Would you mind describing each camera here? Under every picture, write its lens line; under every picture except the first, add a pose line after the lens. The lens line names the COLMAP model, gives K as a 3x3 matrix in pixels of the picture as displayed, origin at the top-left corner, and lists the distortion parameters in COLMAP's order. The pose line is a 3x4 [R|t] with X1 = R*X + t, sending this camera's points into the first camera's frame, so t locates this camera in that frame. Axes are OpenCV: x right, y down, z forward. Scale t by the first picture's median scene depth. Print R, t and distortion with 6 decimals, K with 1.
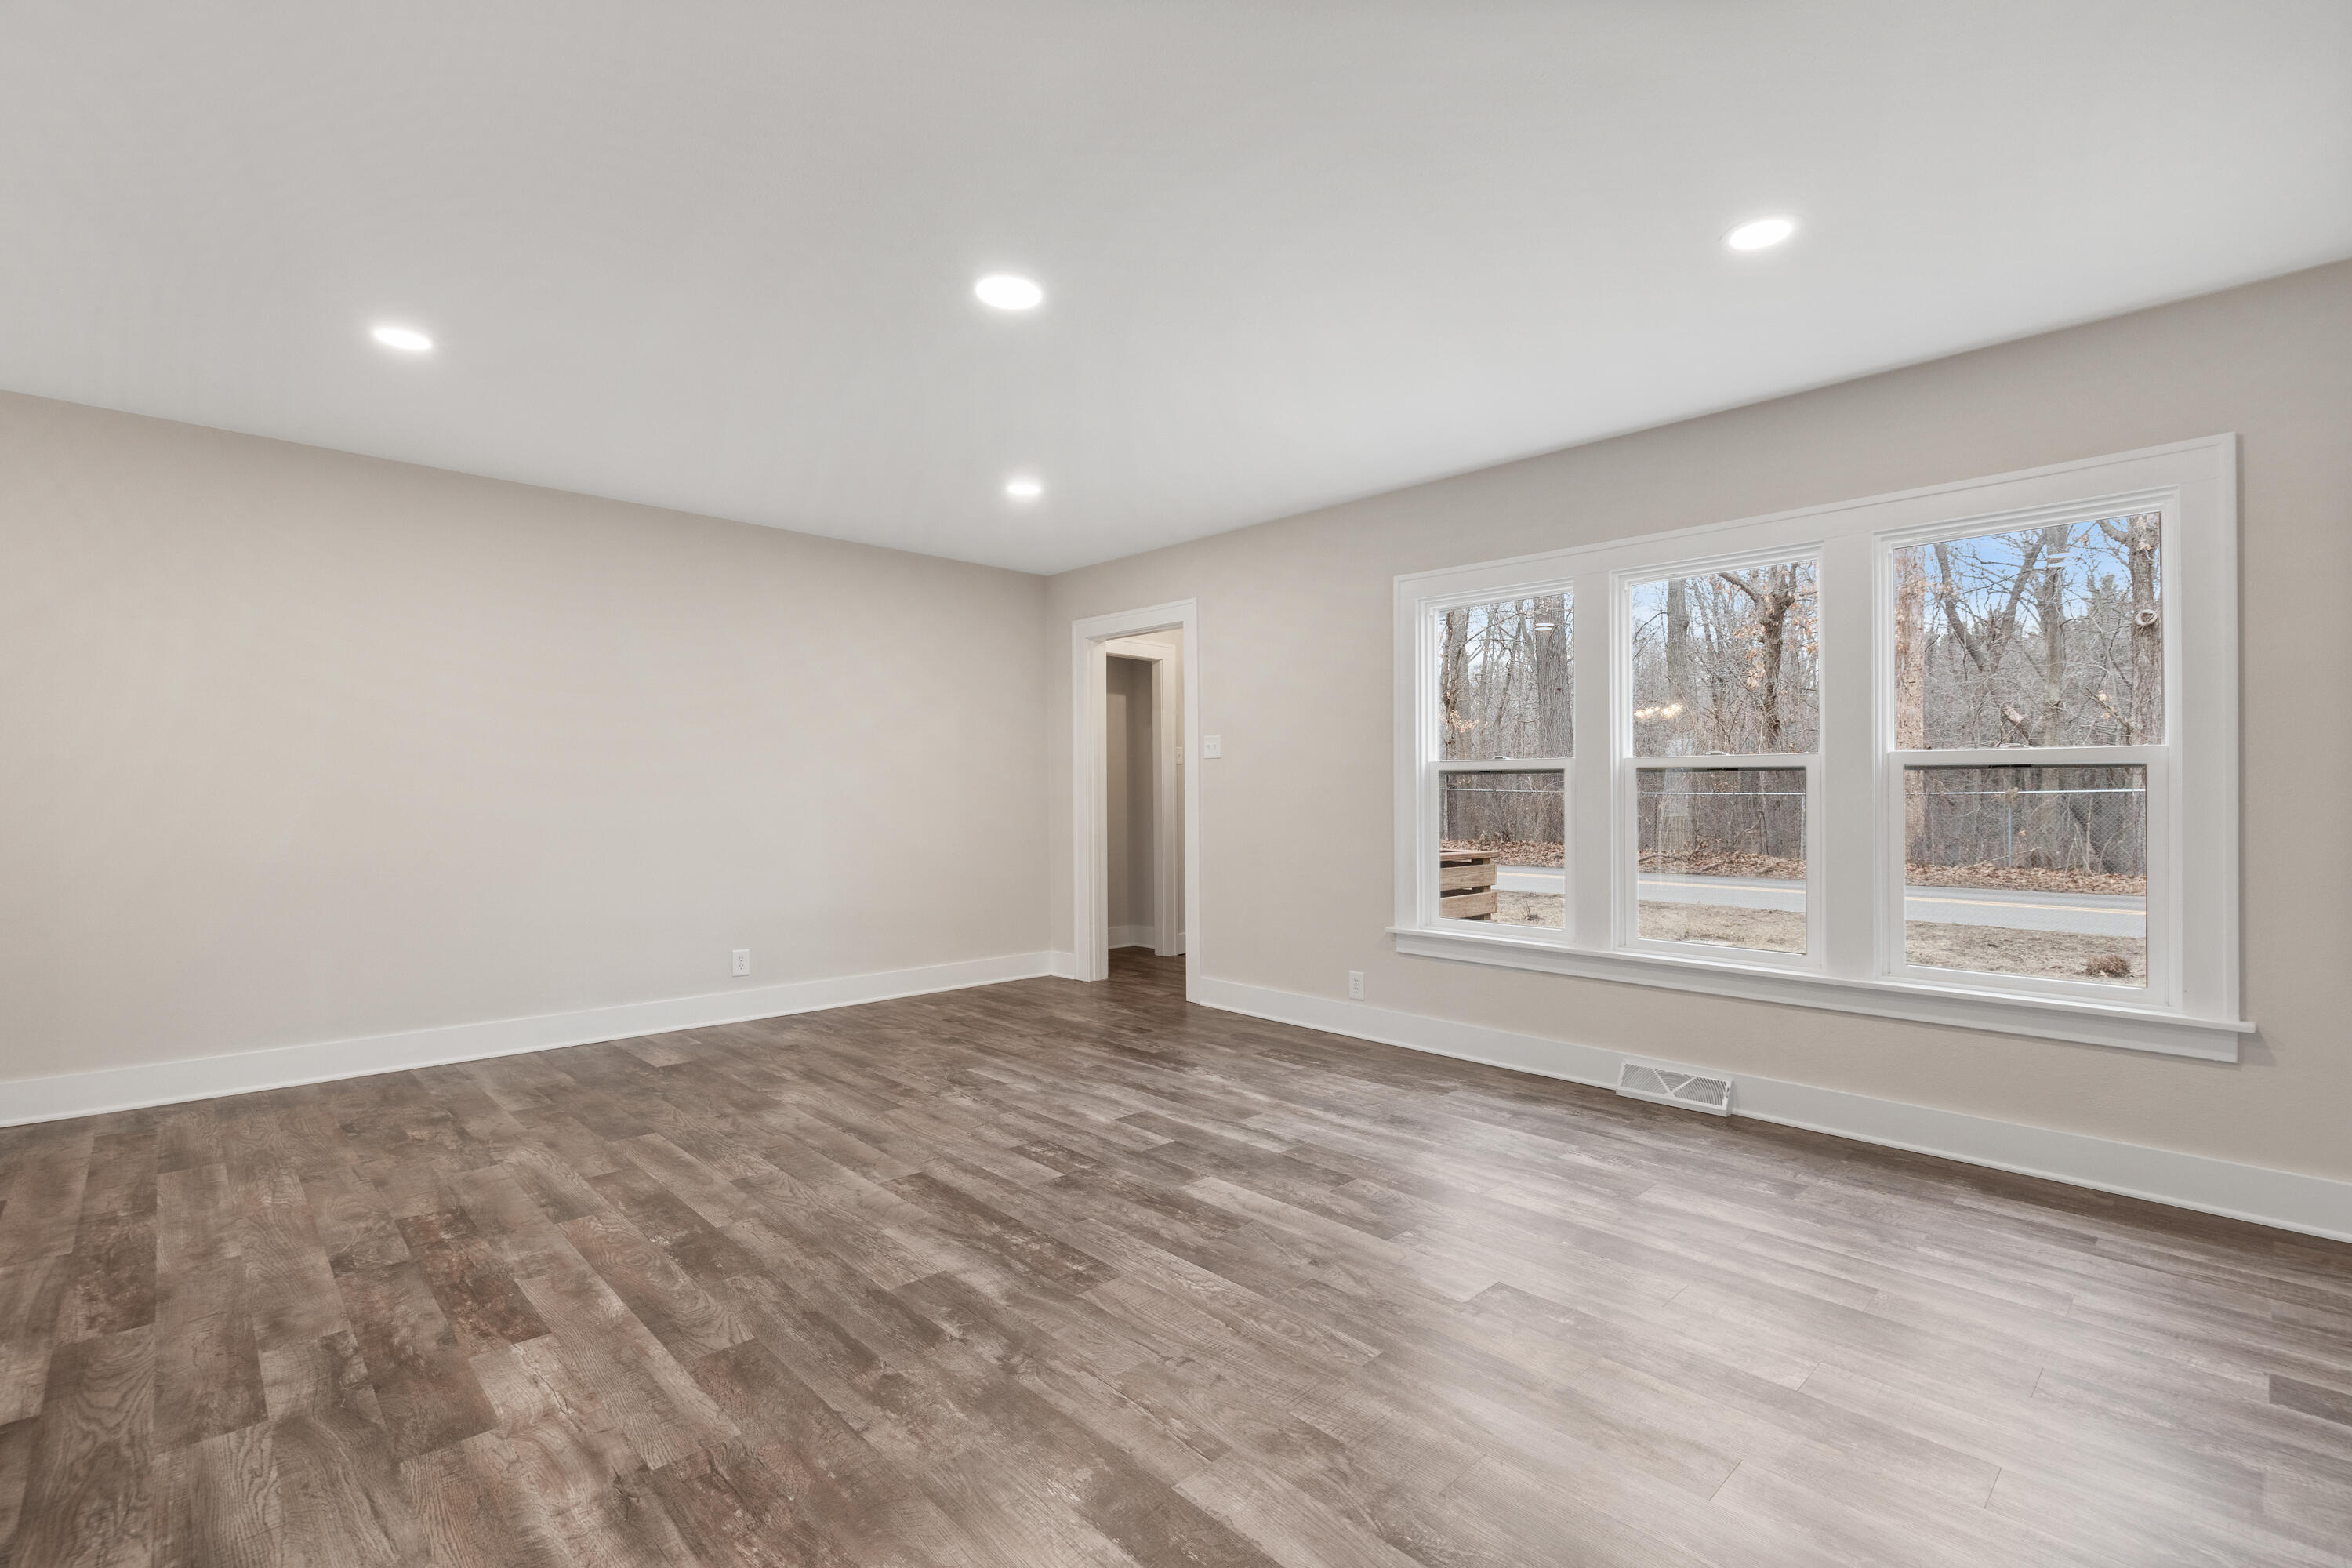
lens RADIAL K [[1061.7, 0, 1180.3], [0, 1061.7, 783.5], [0, 0, 1]] dist [0.029050, 0.000120]
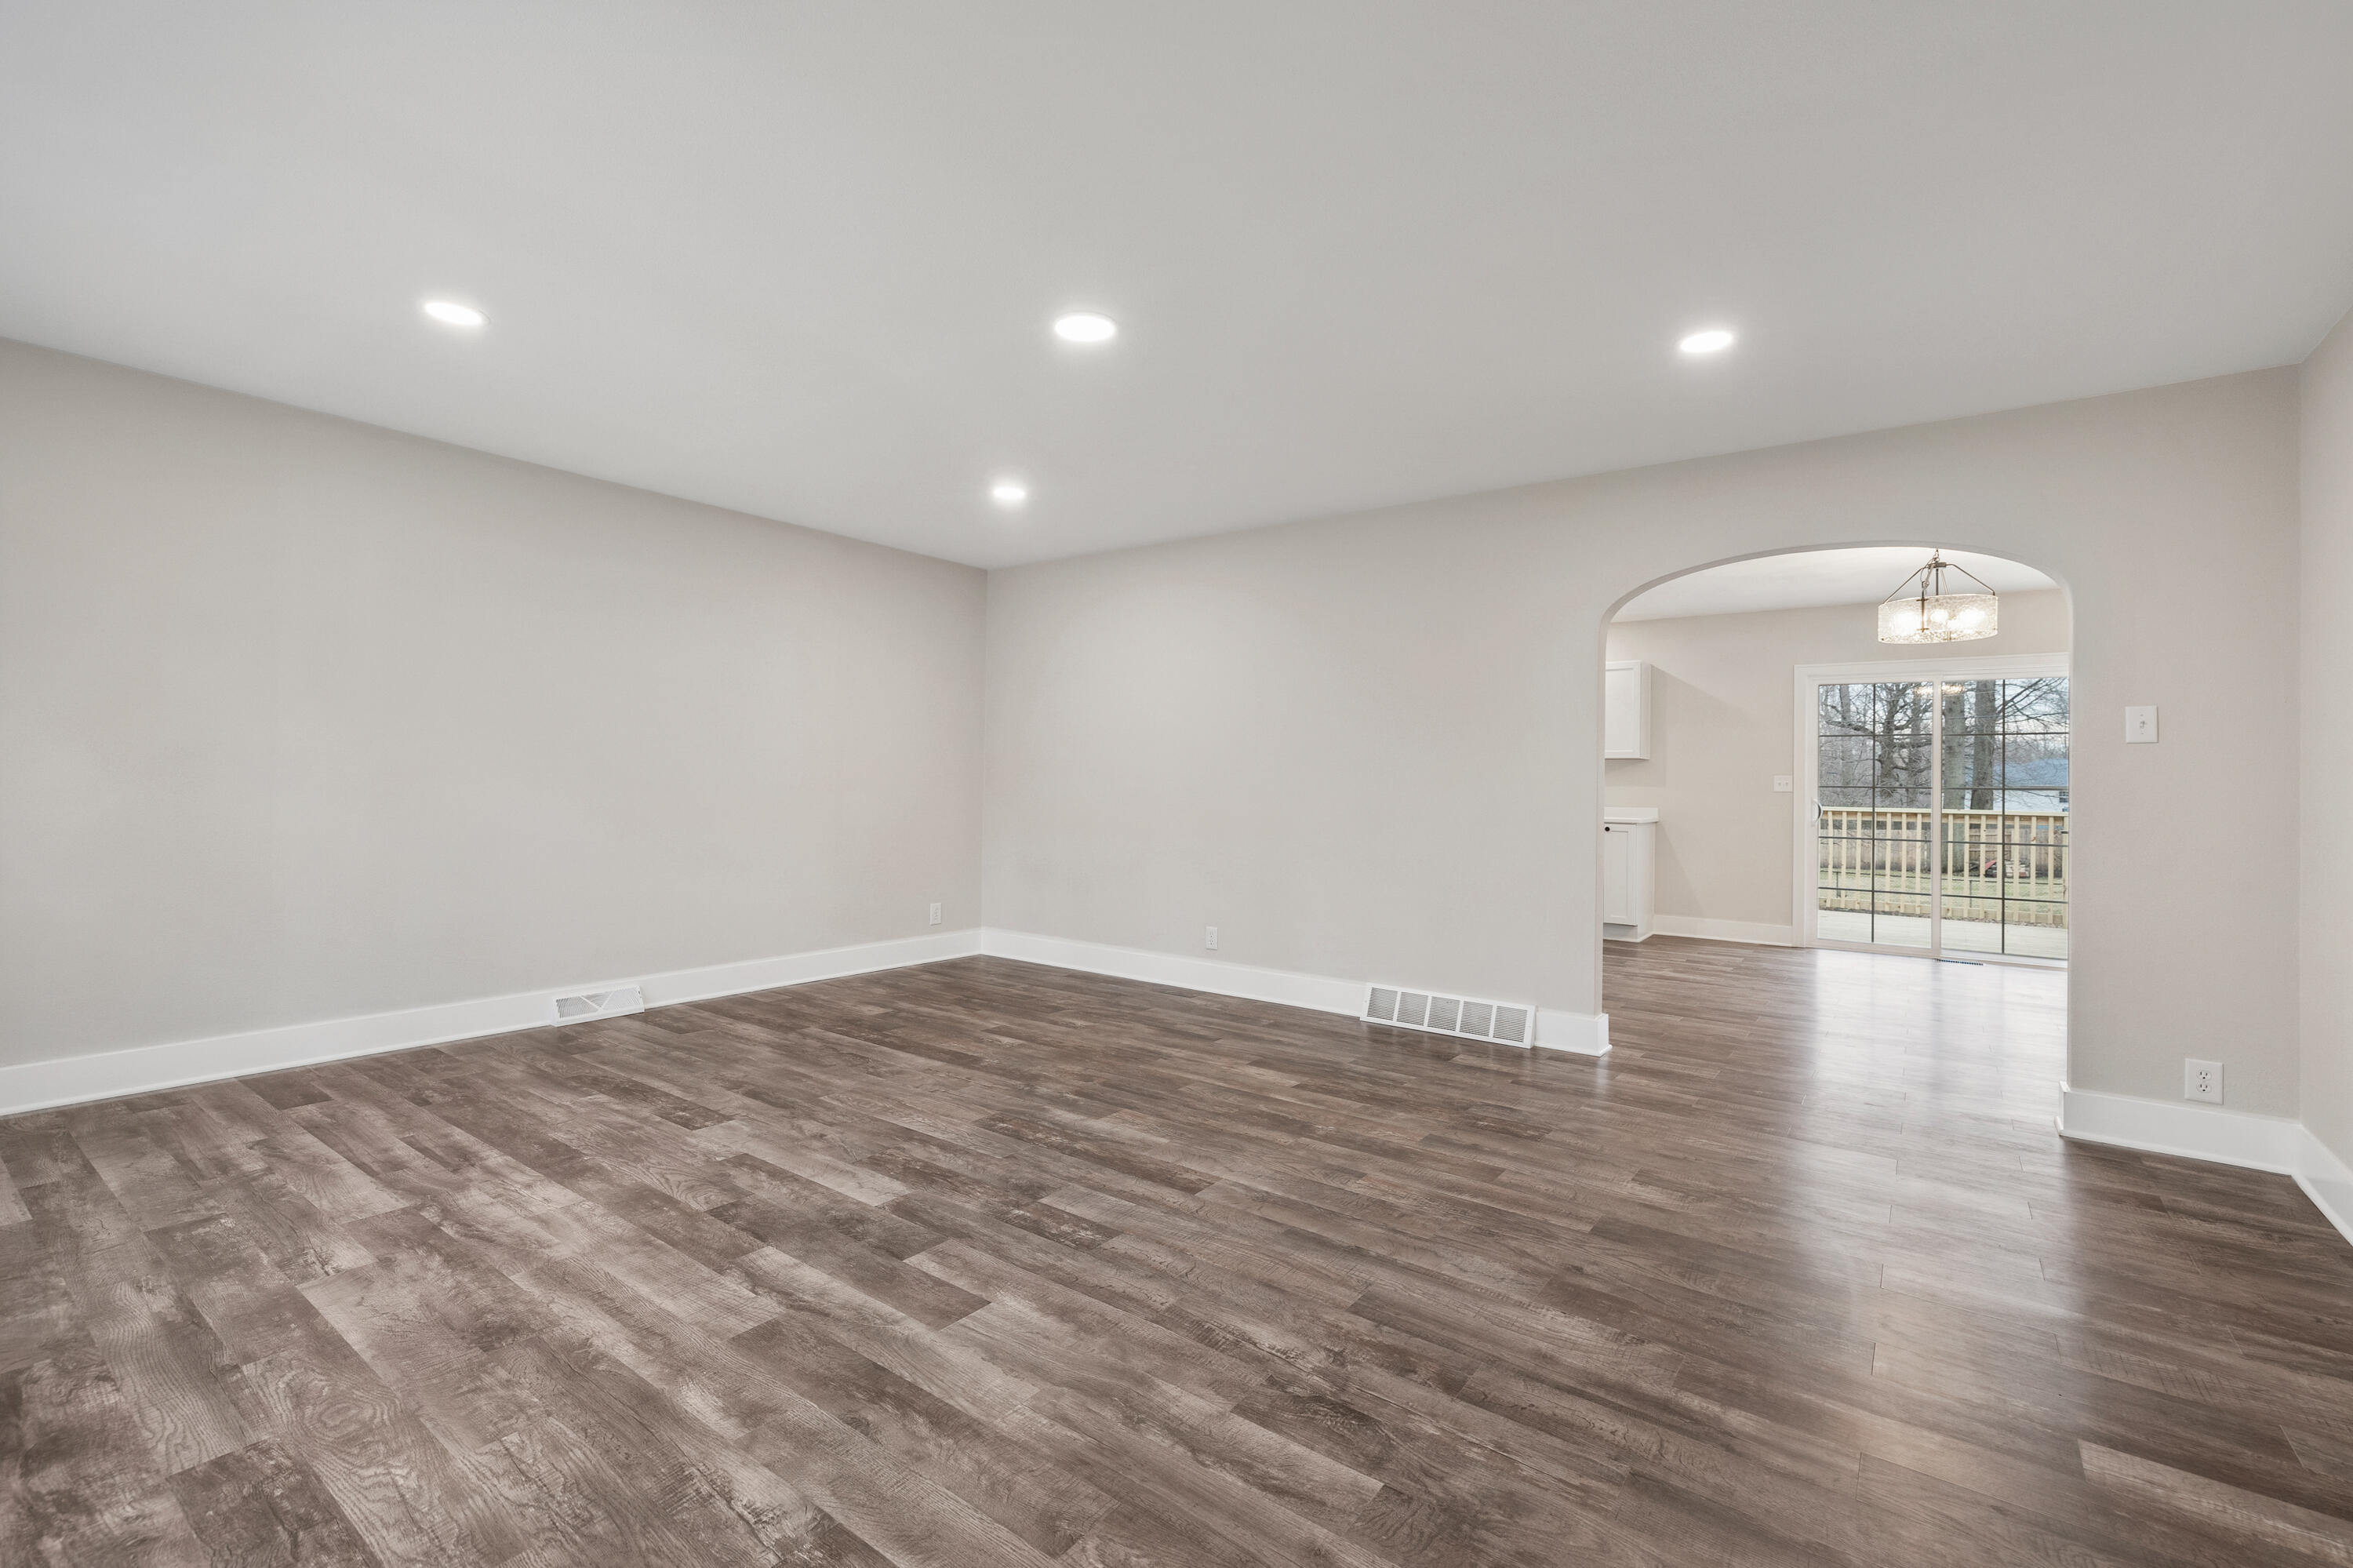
lens RADIAL K [[1016.3, 0, 1175.9], [0, 1016.3, 785.0], [0, 0, 1]] dist [0.015667, 0.000660]
pose [[-0.987143, -0.018882, -0.158721, -0.079894], [-0.017756, 0.999806, -0.008504, 0.014236], [0.158851, -0.005577, -0.987287, 1.893889]]
